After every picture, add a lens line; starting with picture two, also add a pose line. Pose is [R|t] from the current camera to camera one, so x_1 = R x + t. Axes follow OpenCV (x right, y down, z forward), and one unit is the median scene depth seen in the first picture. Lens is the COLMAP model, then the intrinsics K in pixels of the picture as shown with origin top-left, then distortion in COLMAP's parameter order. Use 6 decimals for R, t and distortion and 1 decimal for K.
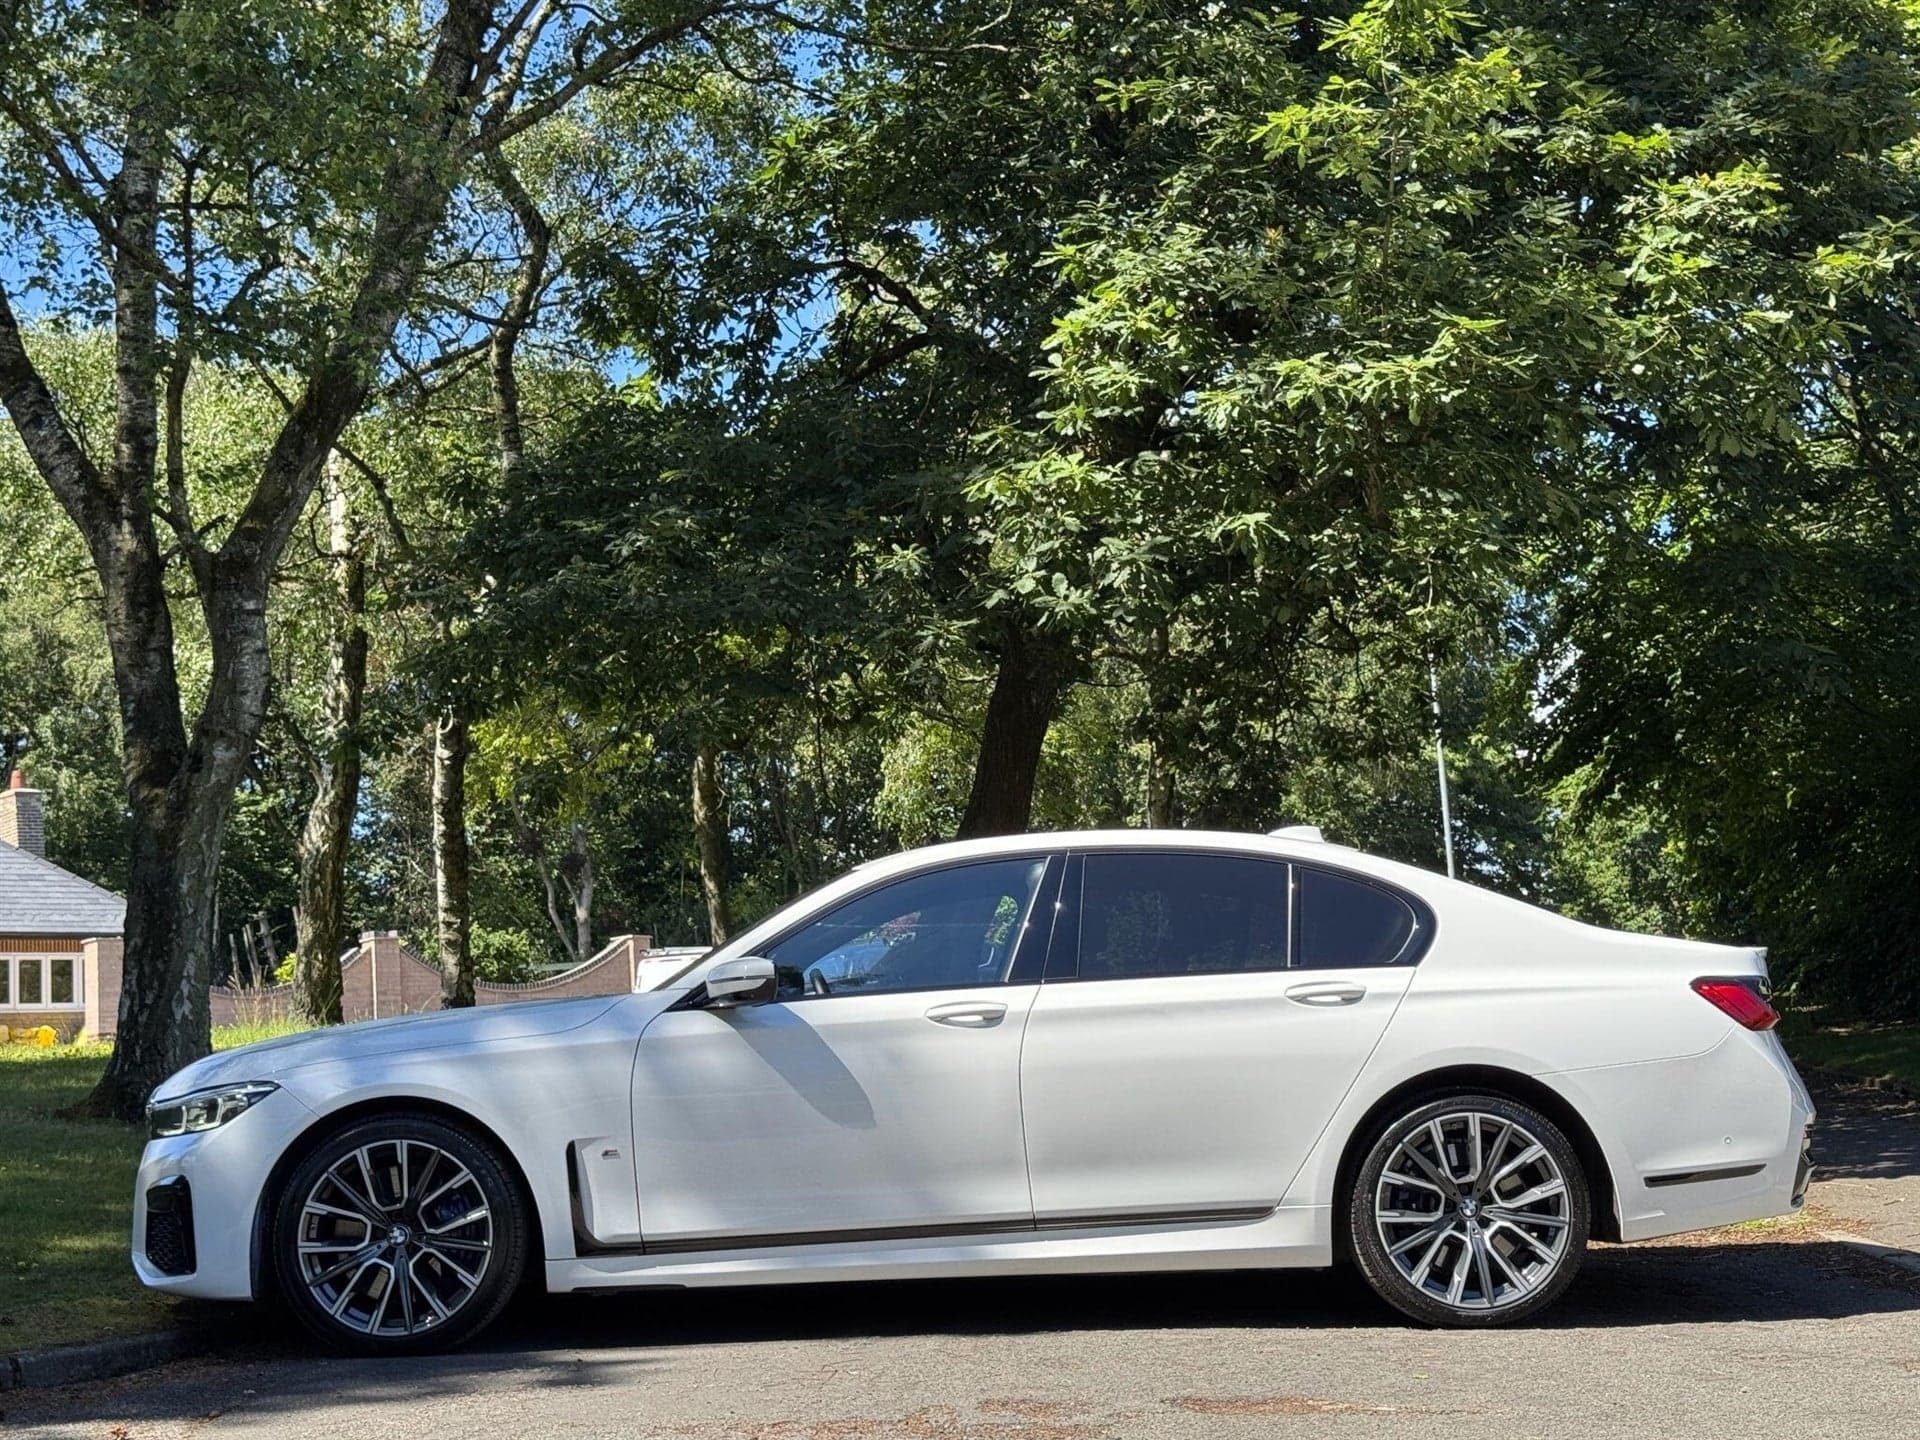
lens RADIAL K [[2813.8, 0, 958.6], [0, 2813.8, 676.6], [0, 0, 1]] dist [0.226244, -0.031276]
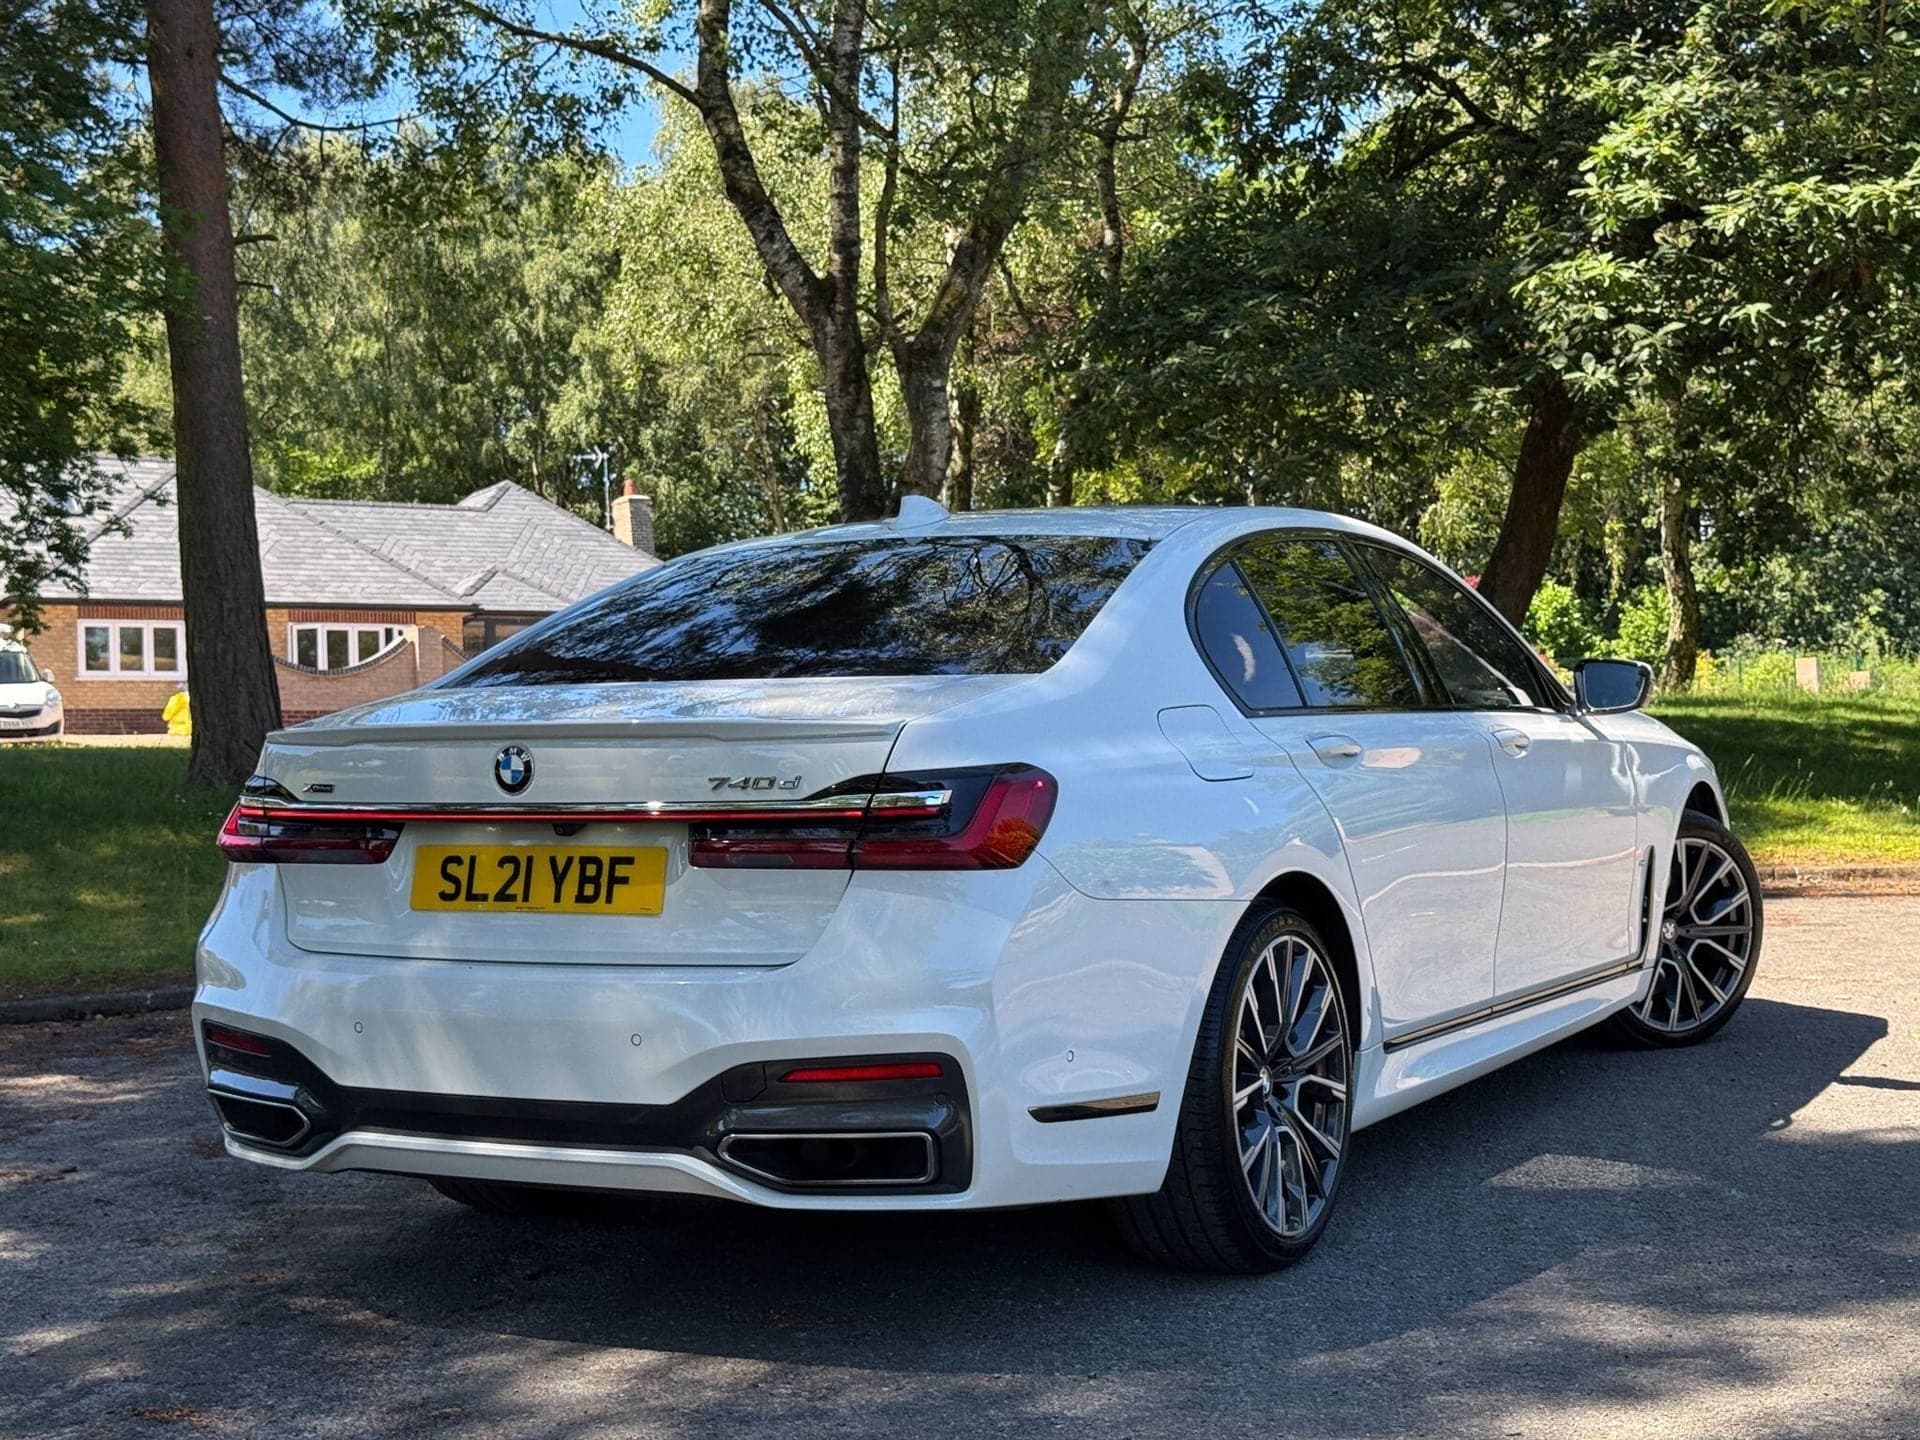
lens RADIAL K [[2757.2, 0, 960.0], [0, 2757.2, 720.0], [0, 0, 1]] dist [0.160305, -0.120883]
pose [[0.983779, 0.010715, -0.179066, -0.014782], [0.011669, 0.992278, 0.123480, -0.030733], [0.179007, -0.123567, 0.976057, -0.254450]]
